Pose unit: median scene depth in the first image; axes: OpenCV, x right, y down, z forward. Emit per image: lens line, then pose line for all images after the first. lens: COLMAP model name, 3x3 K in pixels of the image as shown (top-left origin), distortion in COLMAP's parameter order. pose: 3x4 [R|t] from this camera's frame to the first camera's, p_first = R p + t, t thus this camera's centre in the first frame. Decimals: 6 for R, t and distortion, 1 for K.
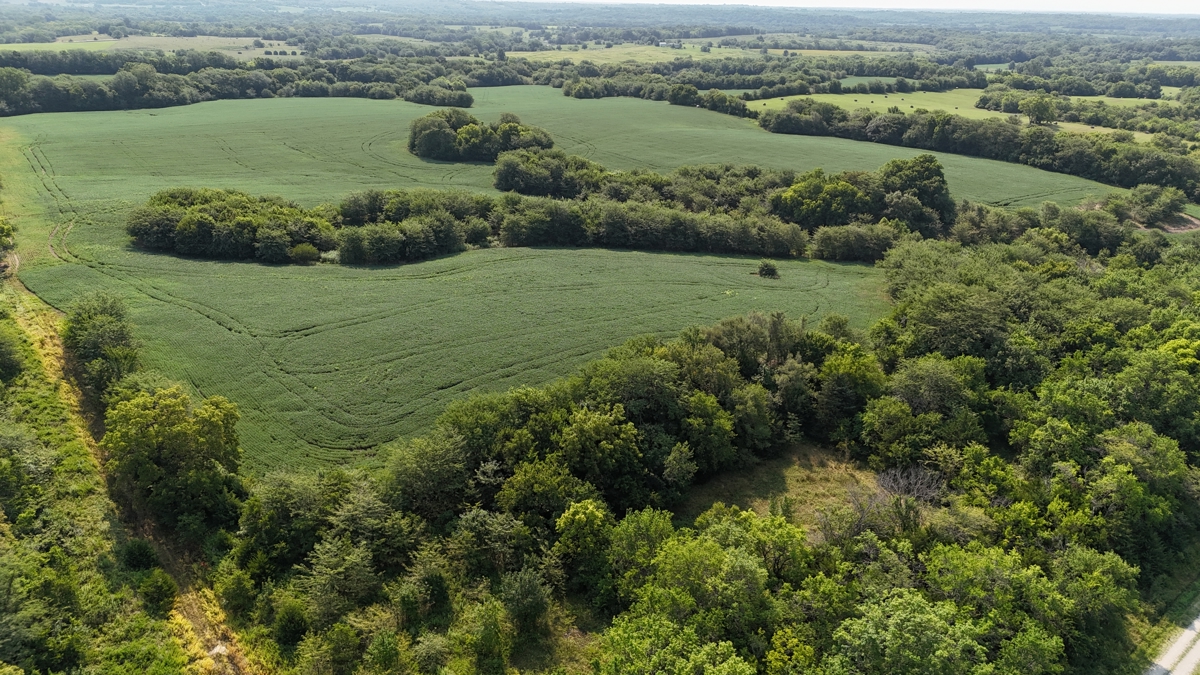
lens RADIAL K [[876.4, 0, 600.0], [0, 876.4, 337.5], [0, 0, 1]] dist [0.098667, -0.107373]
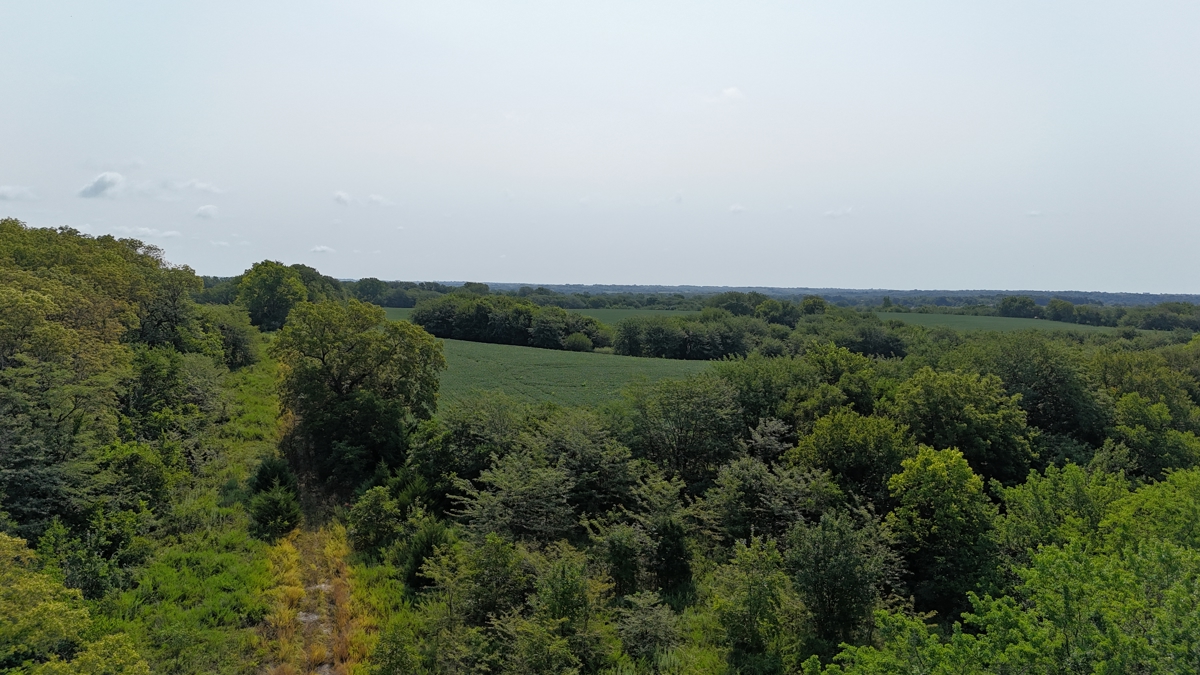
lens RADIAL K [[876.4, 0, 600.0], [0, 876.4, 337.5], [0, 0, 1]] dist [0.098667, -0.107373]
pose [[0.944737, 0.011122, -0.327640, -0.037105], [-0.111115, 0.951129, -0.288109, 0.286852], [0.308424, 0.308593, 0.899803, 0.379316]]
